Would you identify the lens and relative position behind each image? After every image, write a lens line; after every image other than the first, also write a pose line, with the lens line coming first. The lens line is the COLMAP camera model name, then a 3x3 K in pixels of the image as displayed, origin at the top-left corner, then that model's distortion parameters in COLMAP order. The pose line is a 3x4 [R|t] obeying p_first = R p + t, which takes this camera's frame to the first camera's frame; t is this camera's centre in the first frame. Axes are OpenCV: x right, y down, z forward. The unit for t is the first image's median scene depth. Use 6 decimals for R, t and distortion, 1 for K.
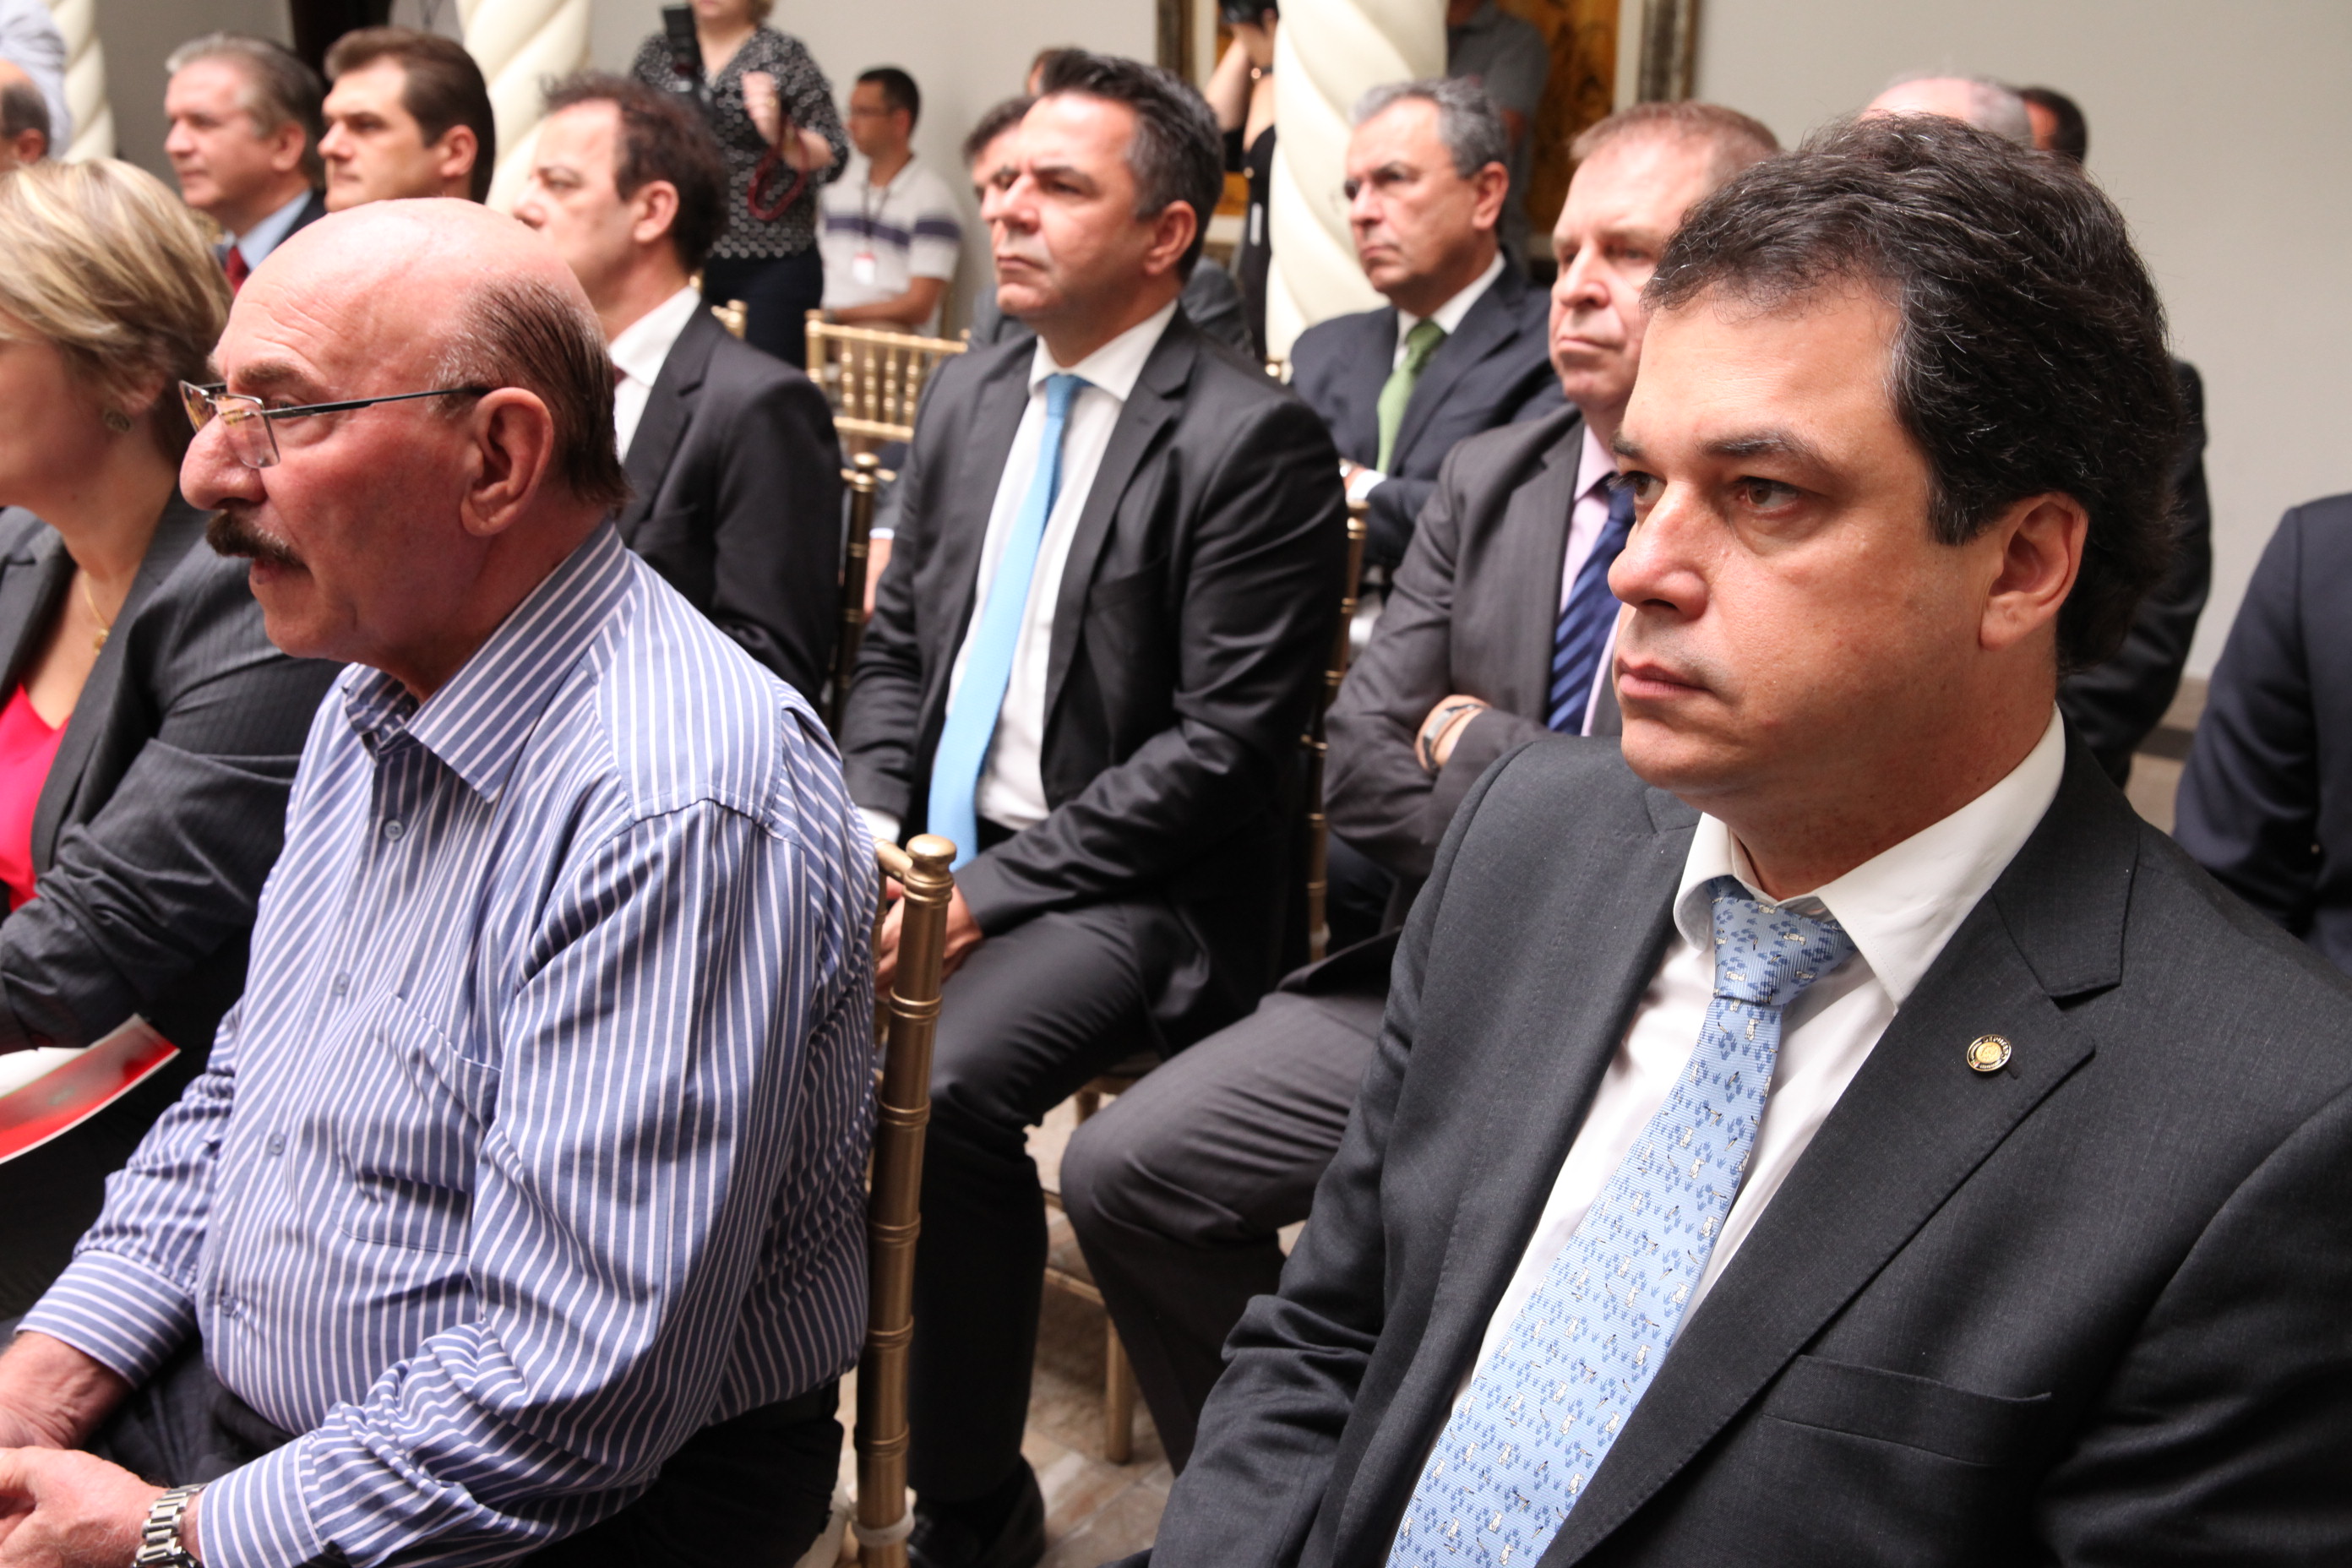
lens RADIAL K [[2257.0, 0, 1176.0], [0, 2257.0, 784.0], [0, 0, 1]] dist [-0.021819, 0.115583]
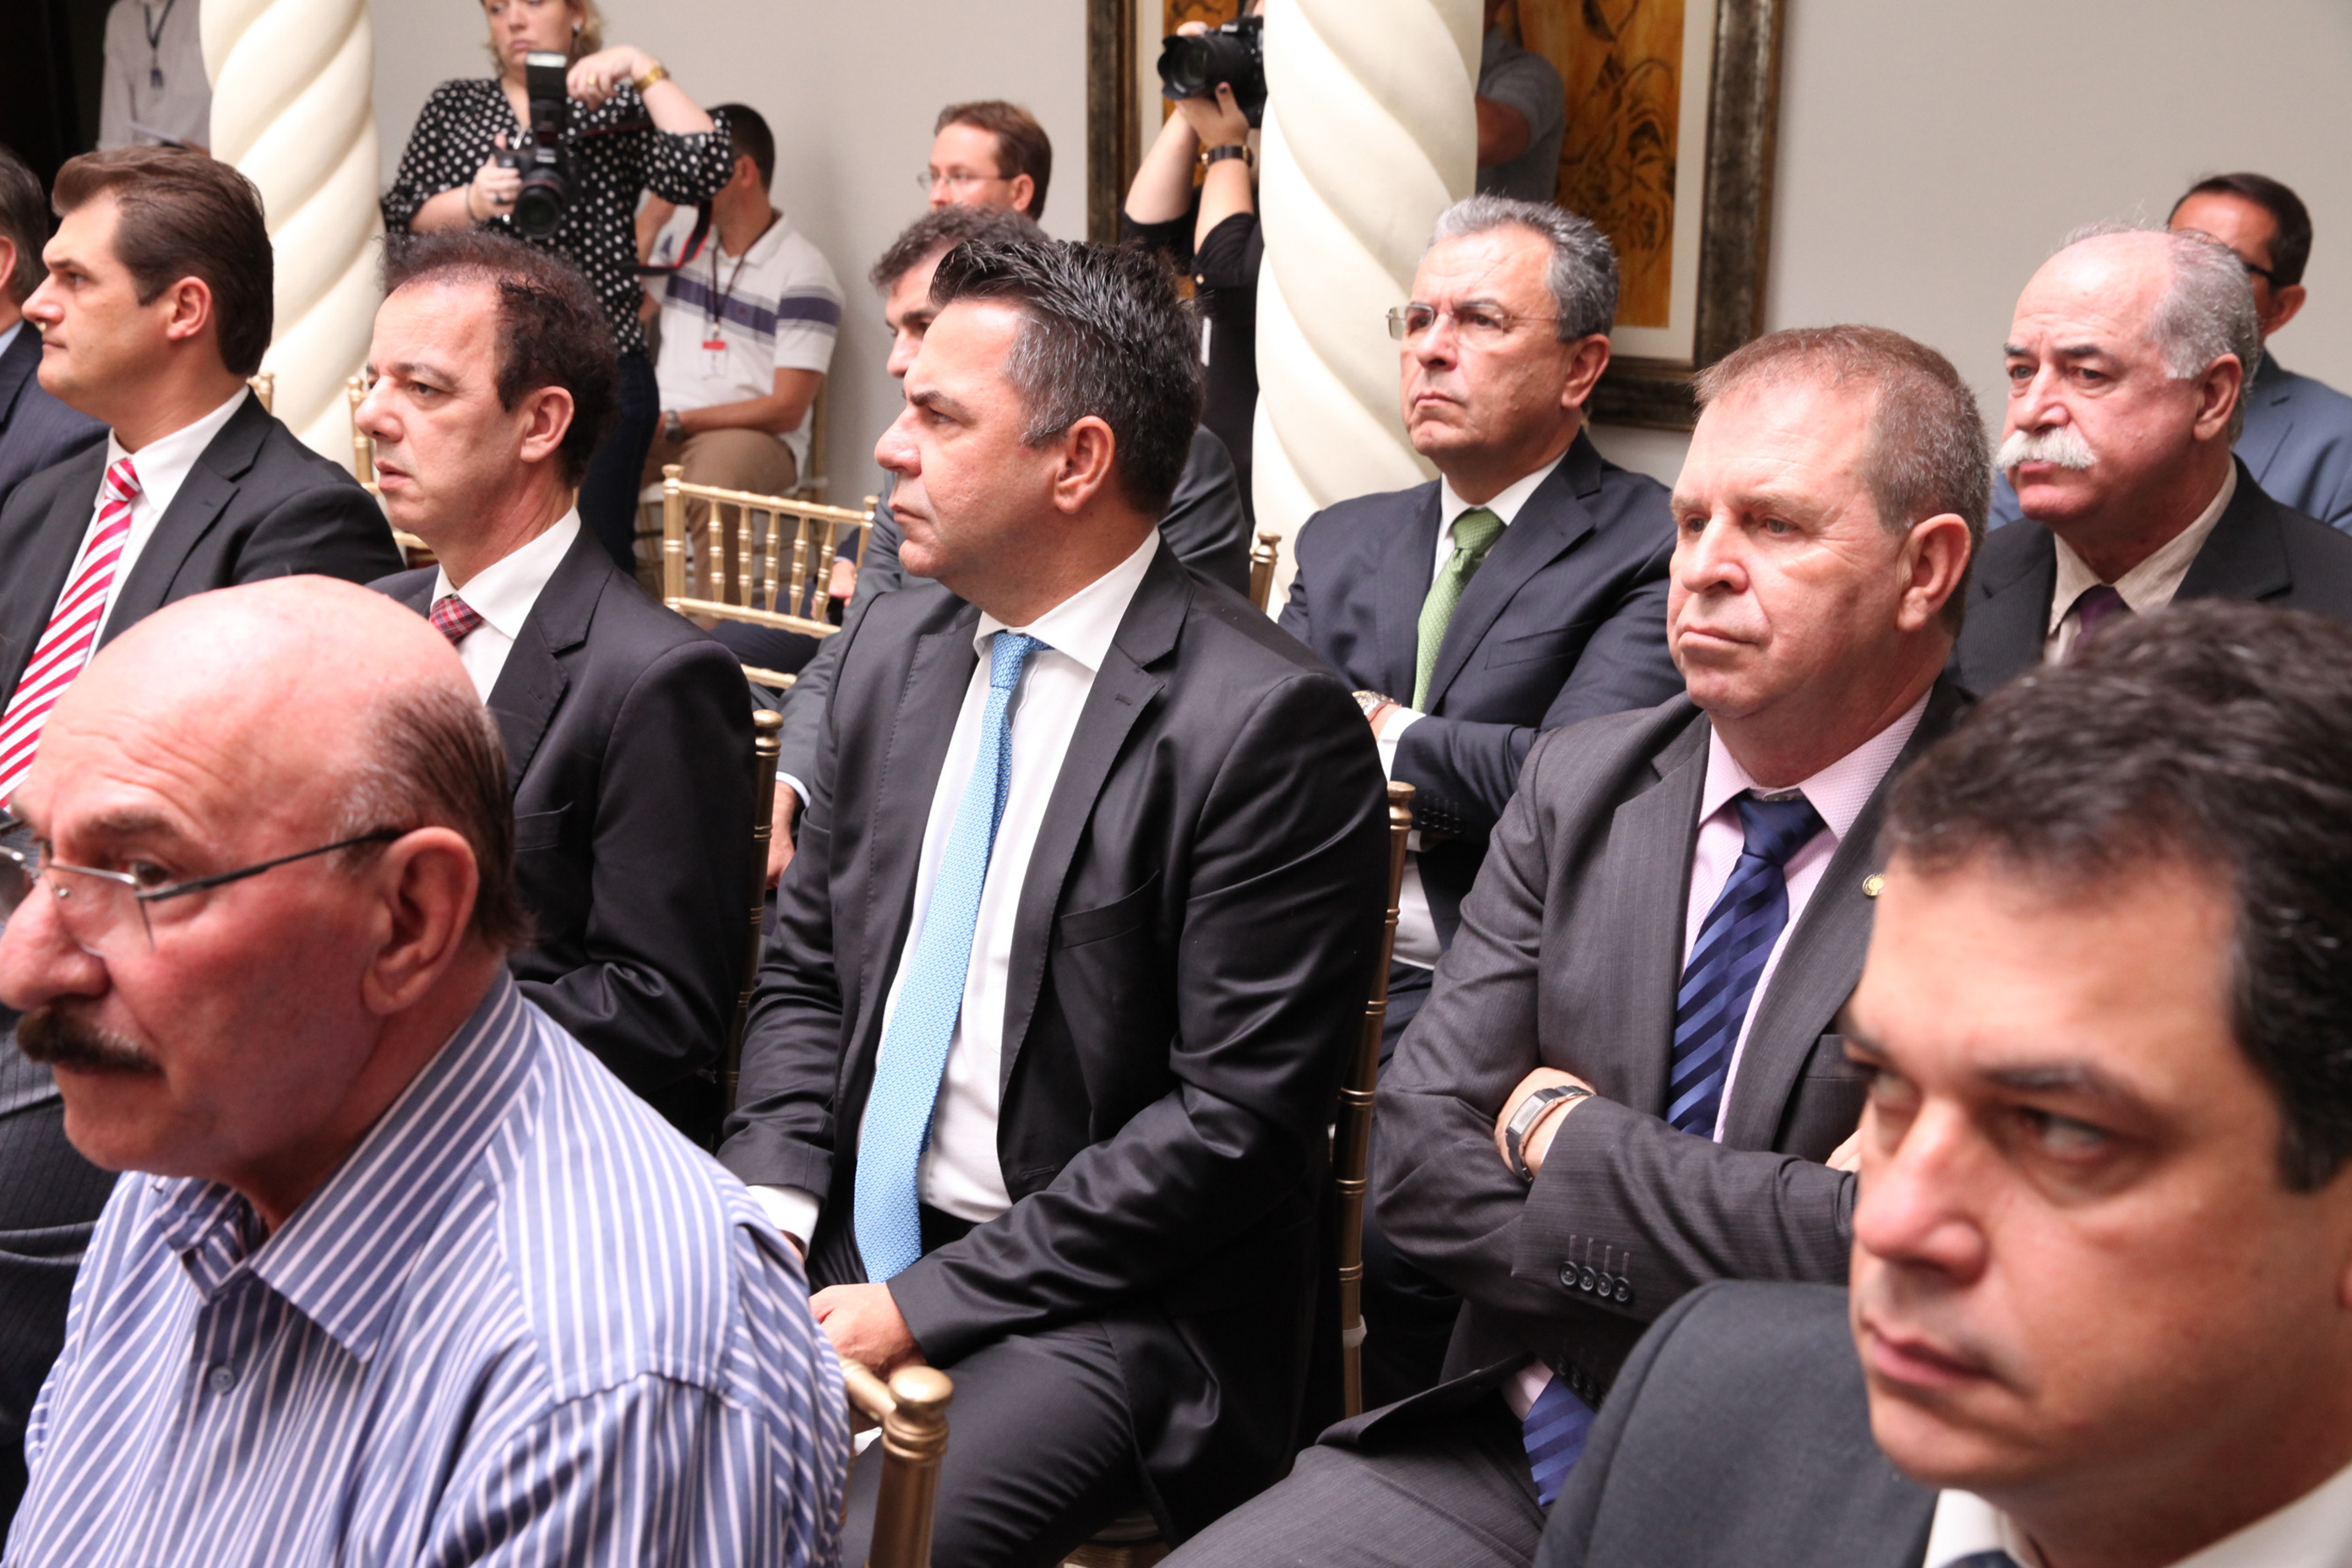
lens RADIAL K [[2957.6, 0, 1113.5], [0, 2957.6, 790.9], [0, 0, 1]] dist [0.063576, -0.016217]
pose [[0.999883, -0.002619, 0.015078, -0.057632], [0.003176, 0.999309, -0.037039, -0.141214], [-0.014971, 0.037083, 0.999200, -0.027570]]
